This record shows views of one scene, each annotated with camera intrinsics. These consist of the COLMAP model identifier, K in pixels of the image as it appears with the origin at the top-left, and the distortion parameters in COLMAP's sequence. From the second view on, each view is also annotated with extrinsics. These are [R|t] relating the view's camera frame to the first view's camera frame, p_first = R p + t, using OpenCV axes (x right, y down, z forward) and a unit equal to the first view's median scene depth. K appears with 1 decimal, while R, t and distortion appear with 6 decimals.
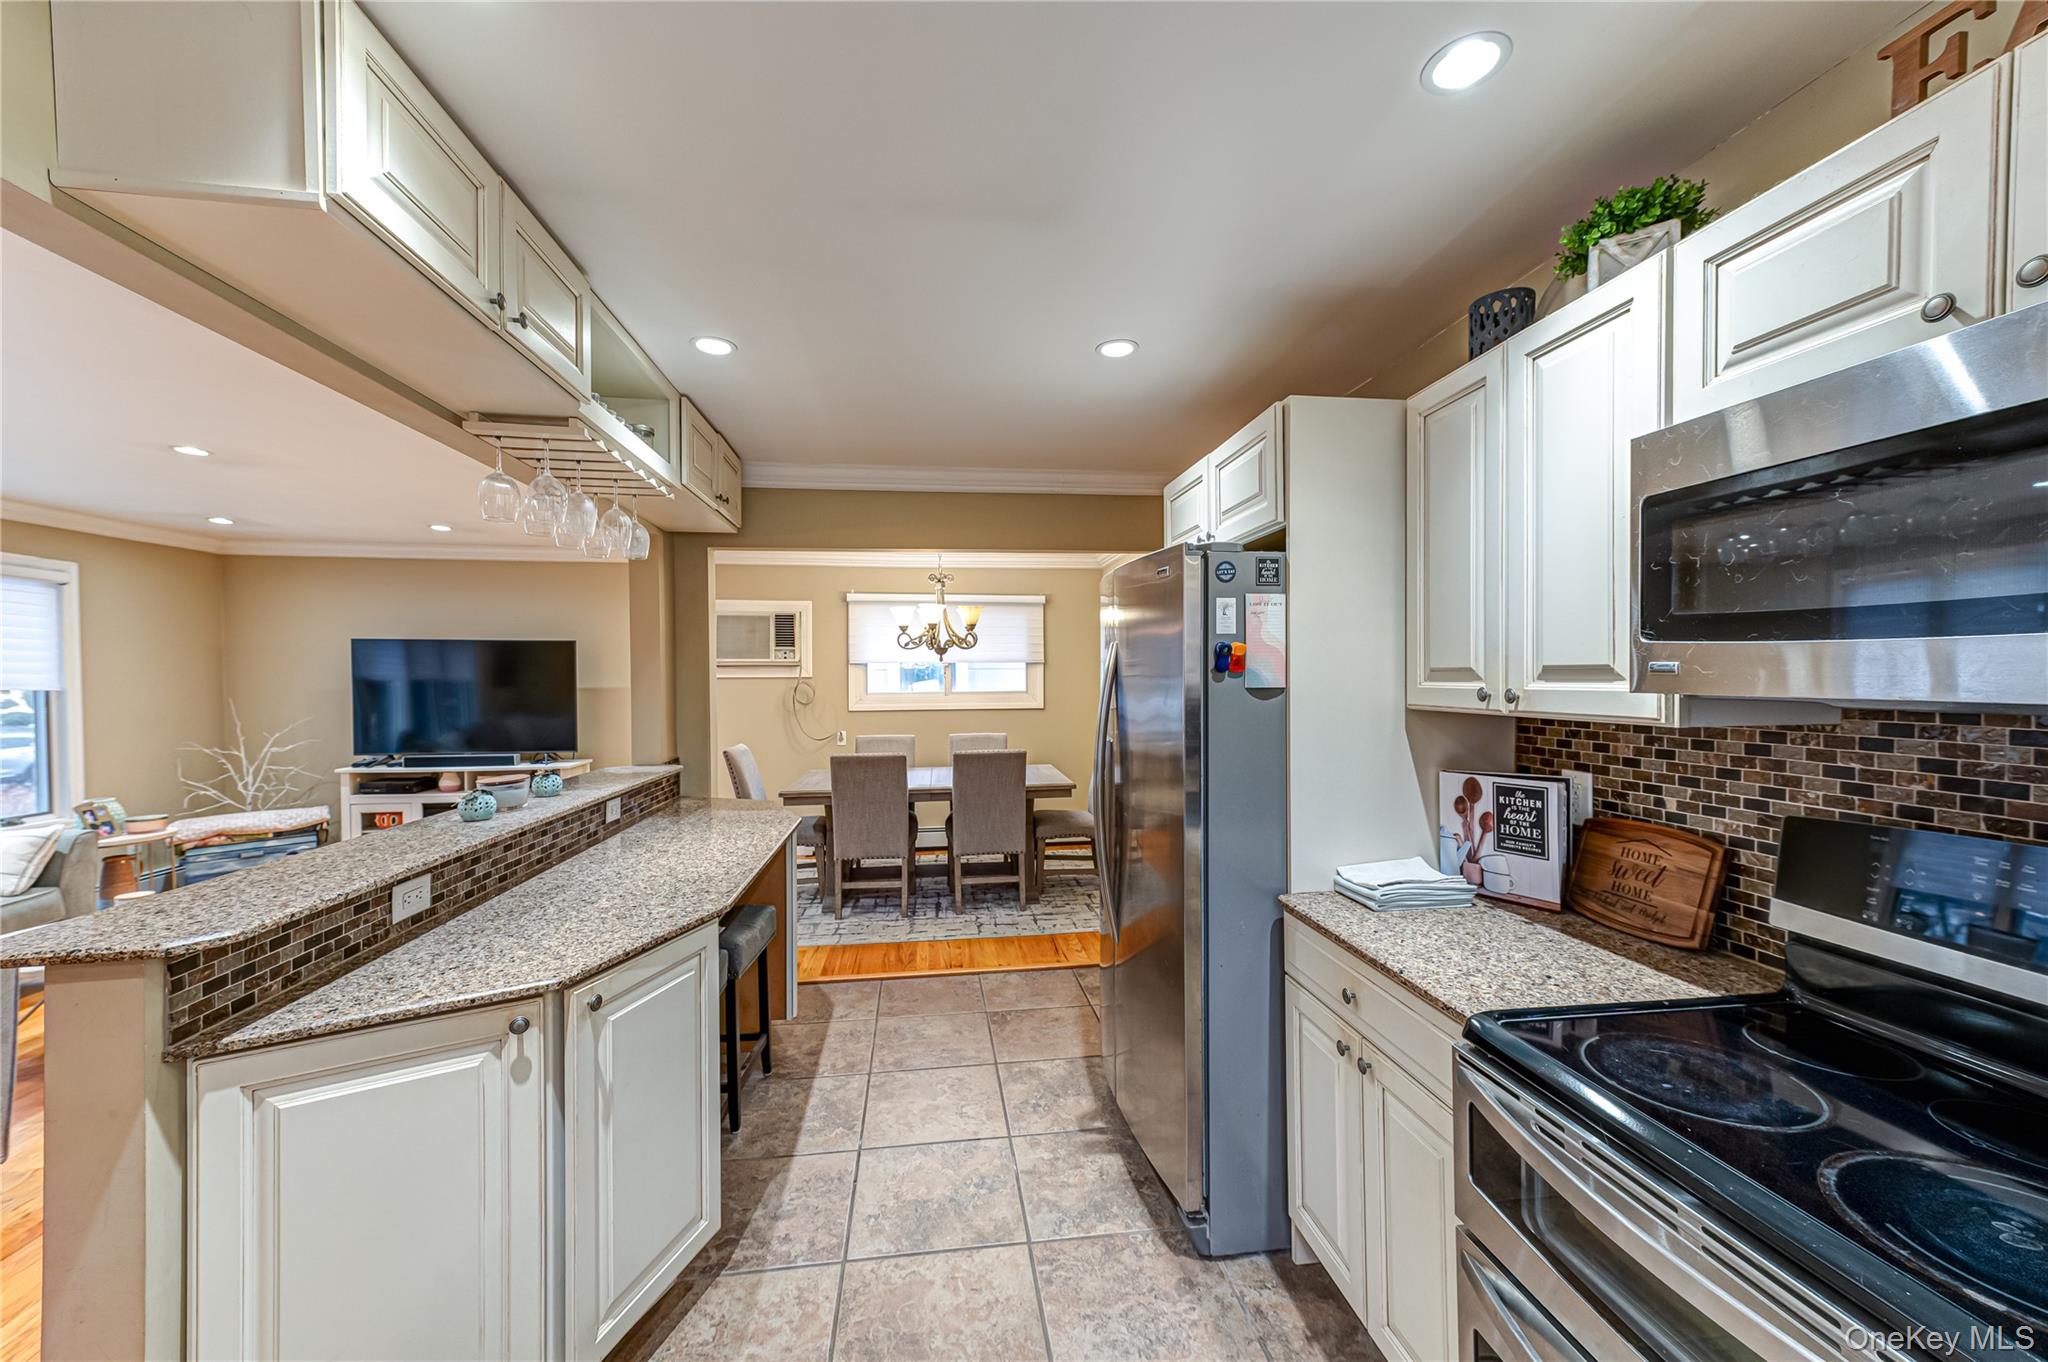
lens RADIAL K [[789.3, 0, 1030.4], [0, 789.3, 689.2], [0, 0, 1]] dist [0.018149, -0.000647]
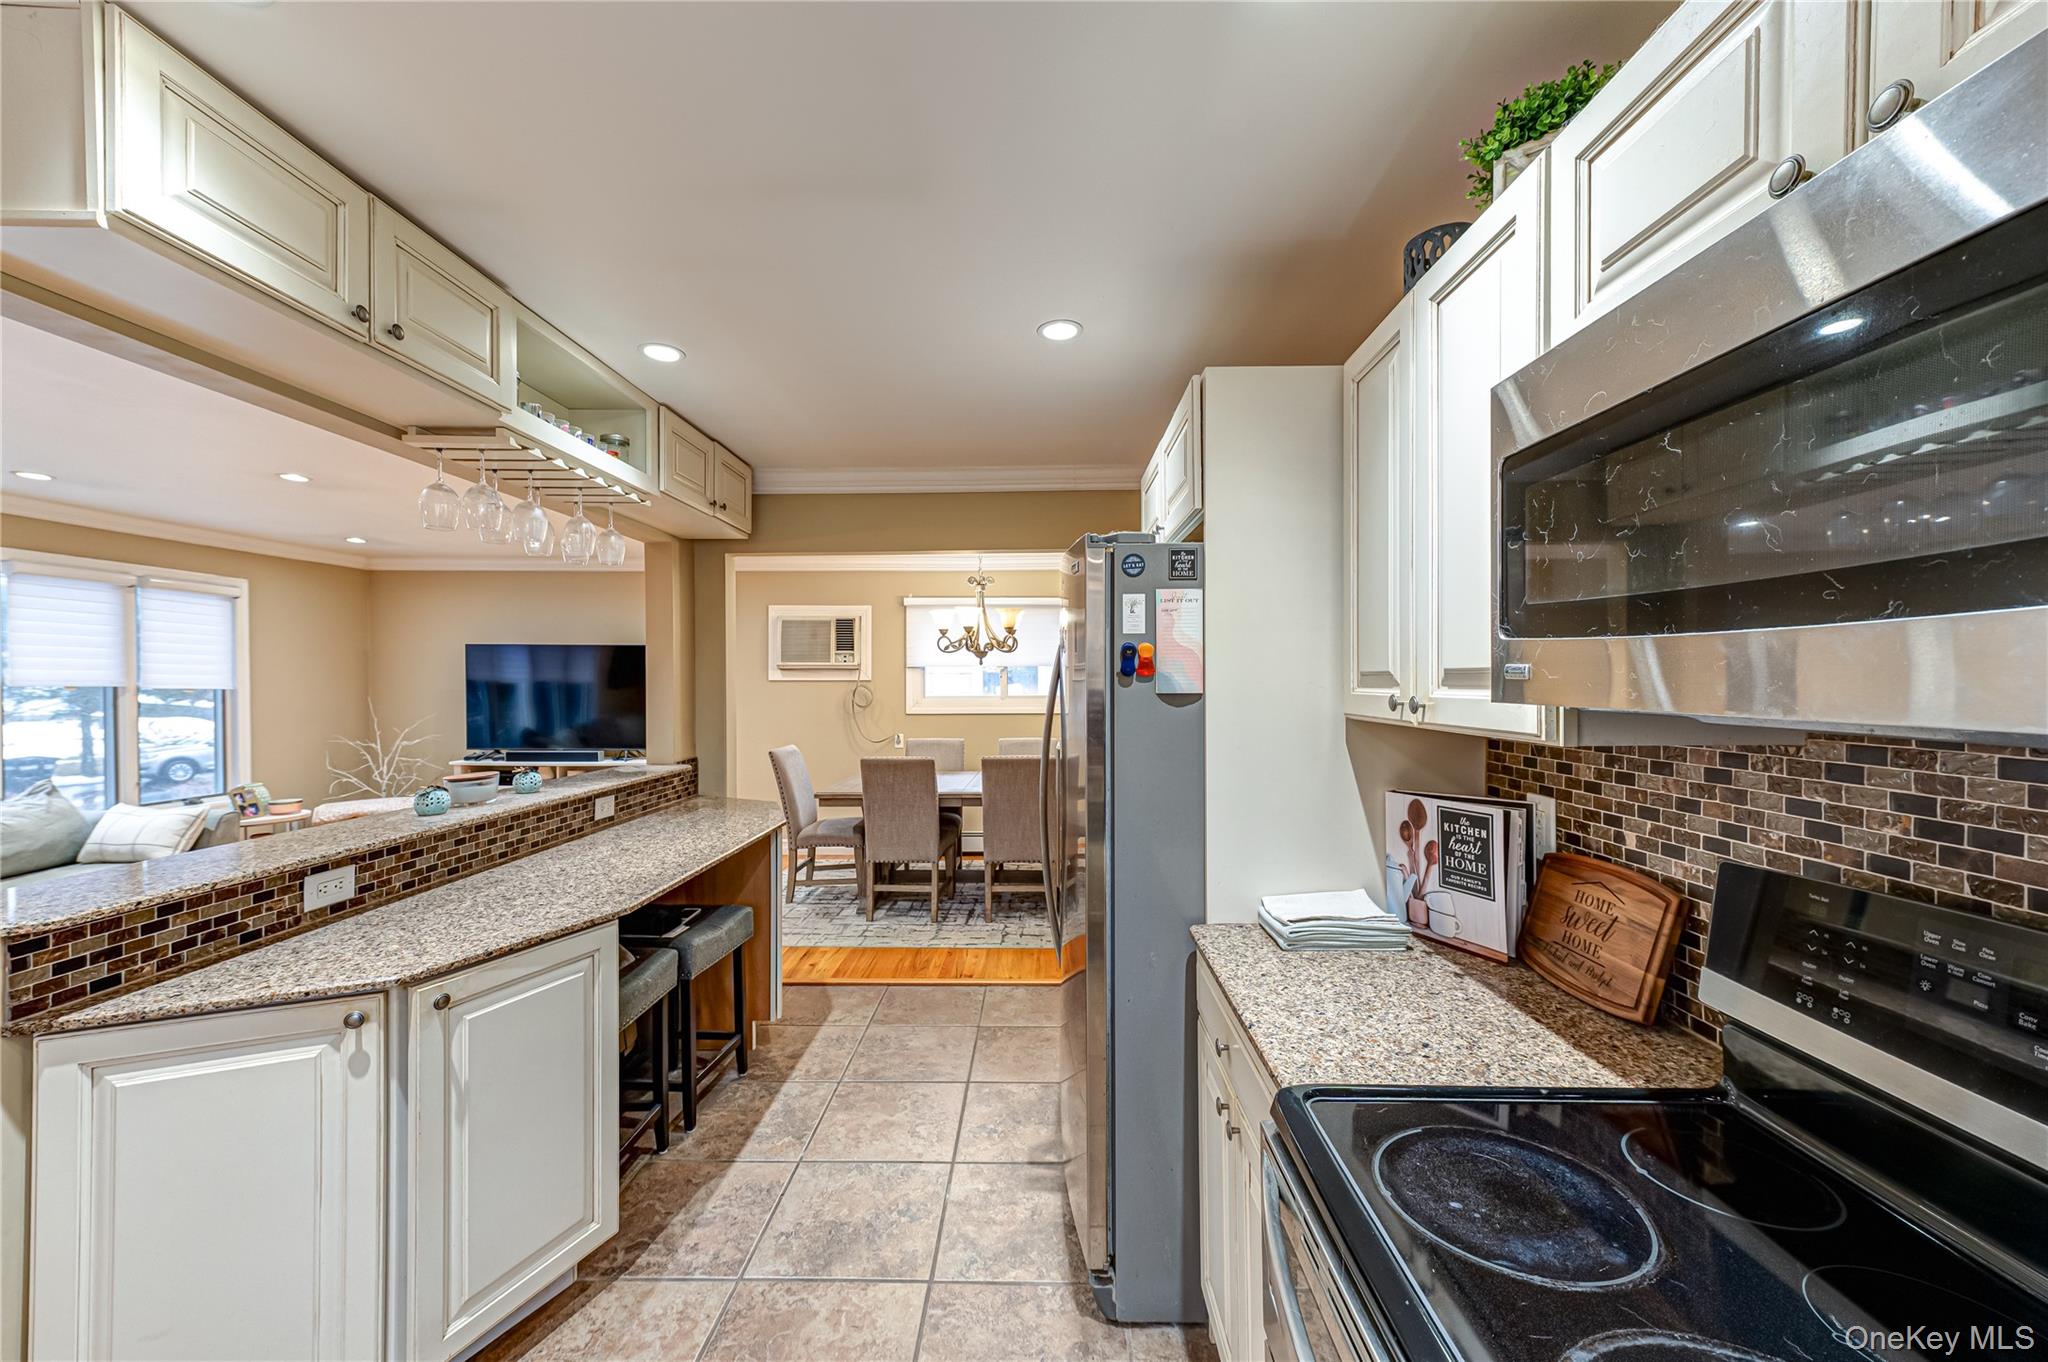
lens RADIAL K [[789.3, 0, 1030.2], [0, 789.3, 689.0], [0, 0, 1]] dist [0.018149, -0.000647]
pose [[0.988222, 0.005698, -0.152923, 0.261740], [-0.006564, 0.999965, -0.005157, -0.001243], [0.152888, 0.006099, 0.988225, 0.084576]]
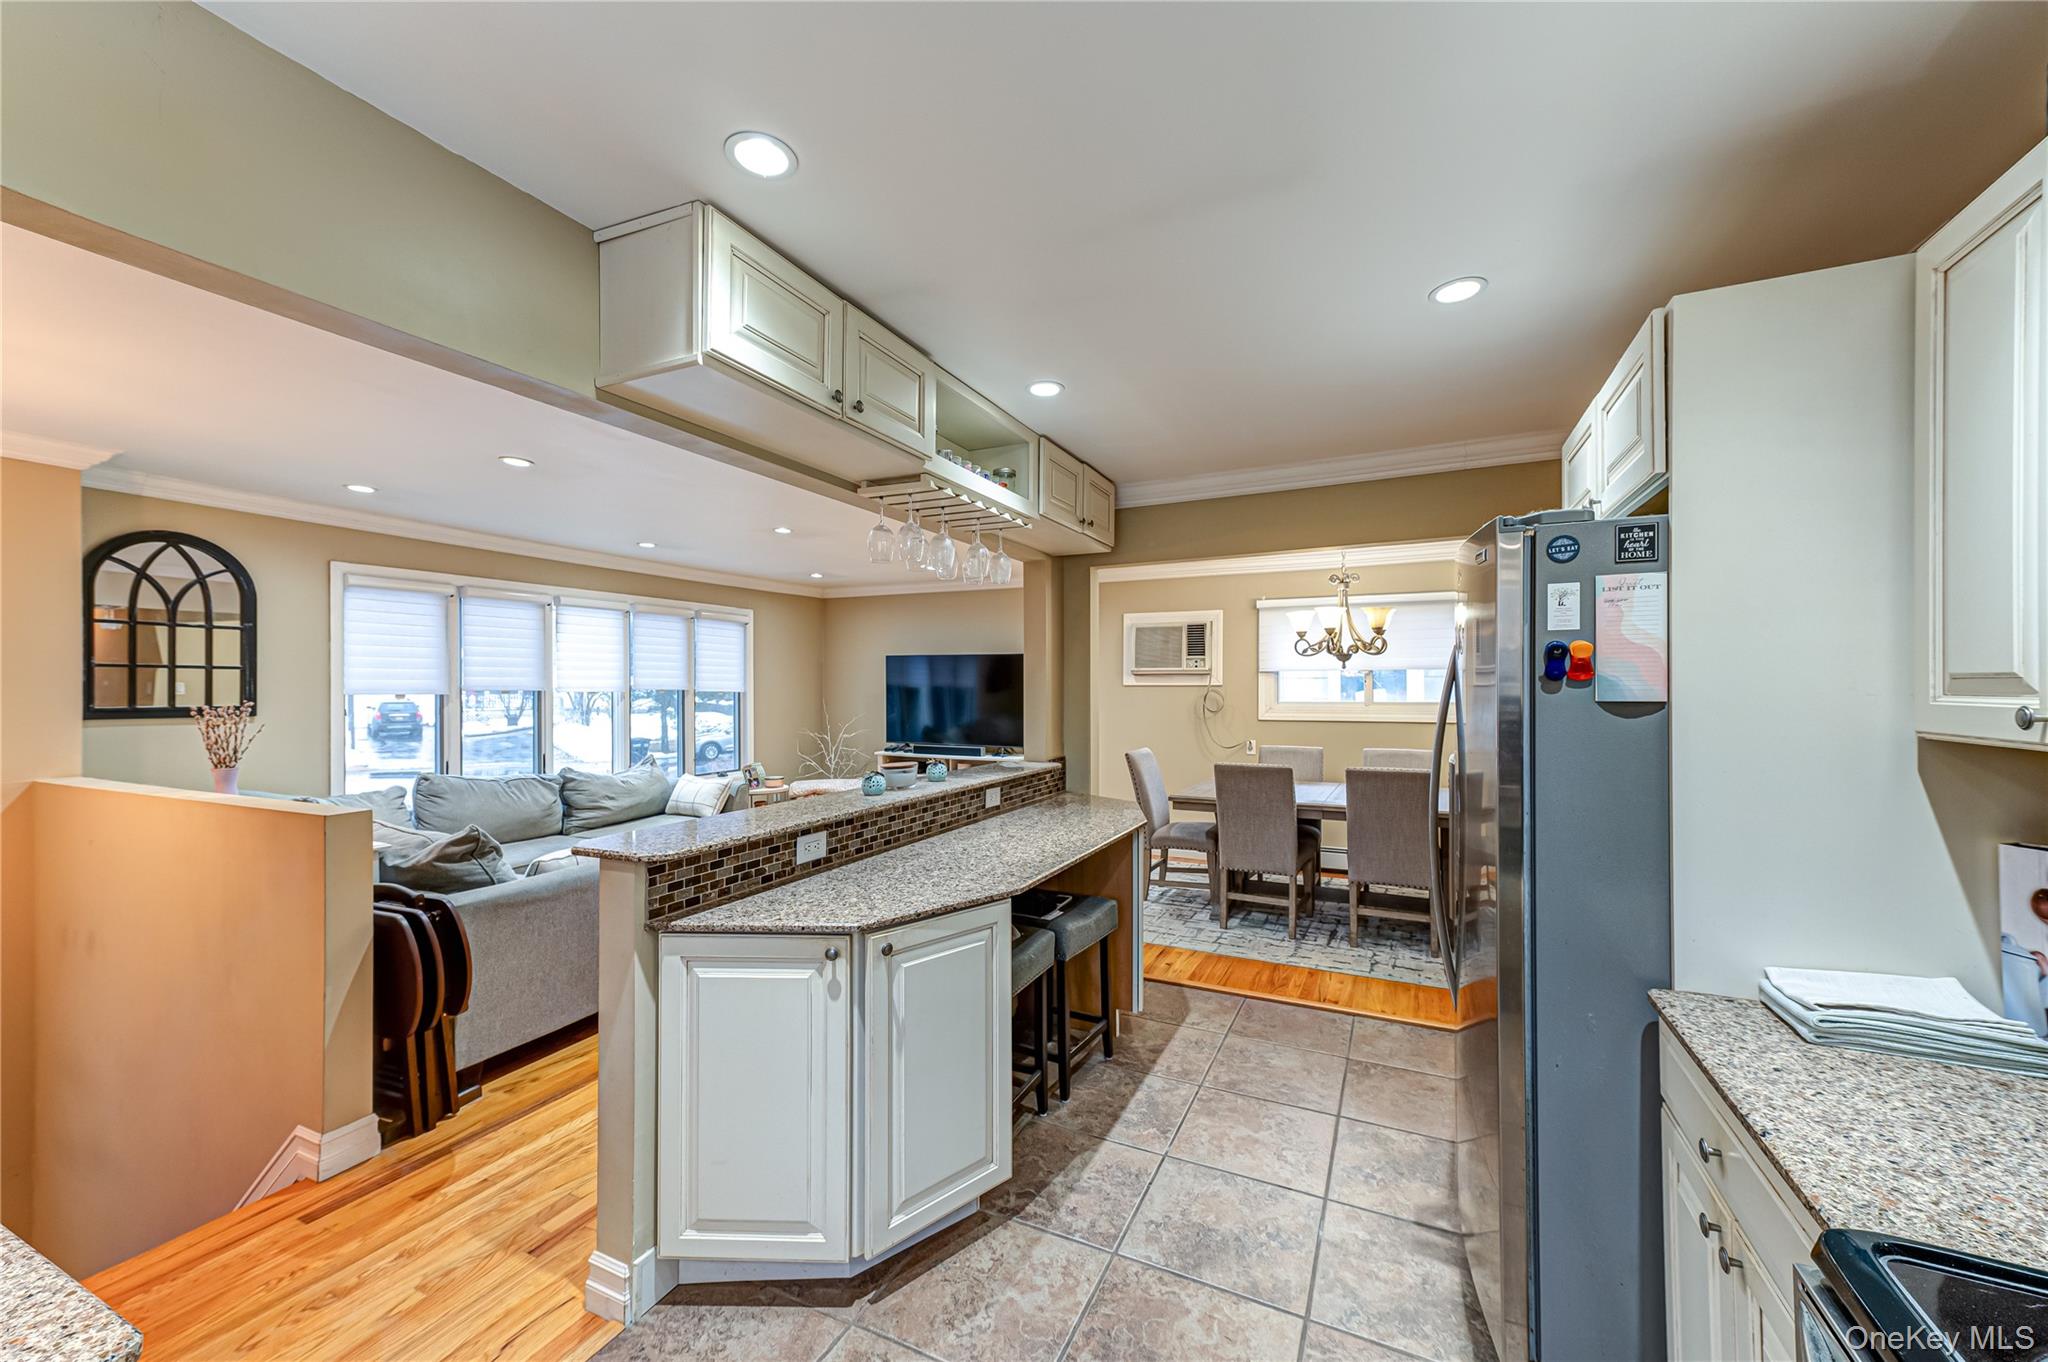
lens RADIAL K [[789.3, 0, 1029.6], [0, 789.3, 689.1], [0, 0, 1]] dist [0.018149, -0.000647]
pose [[0.835016, 0.006525, -0.550187, 0.234168], [-0.012392, 0.999899, -0.006949, -0.001265], [0.550086, 0.012620, 0.835013, 0.072918]]
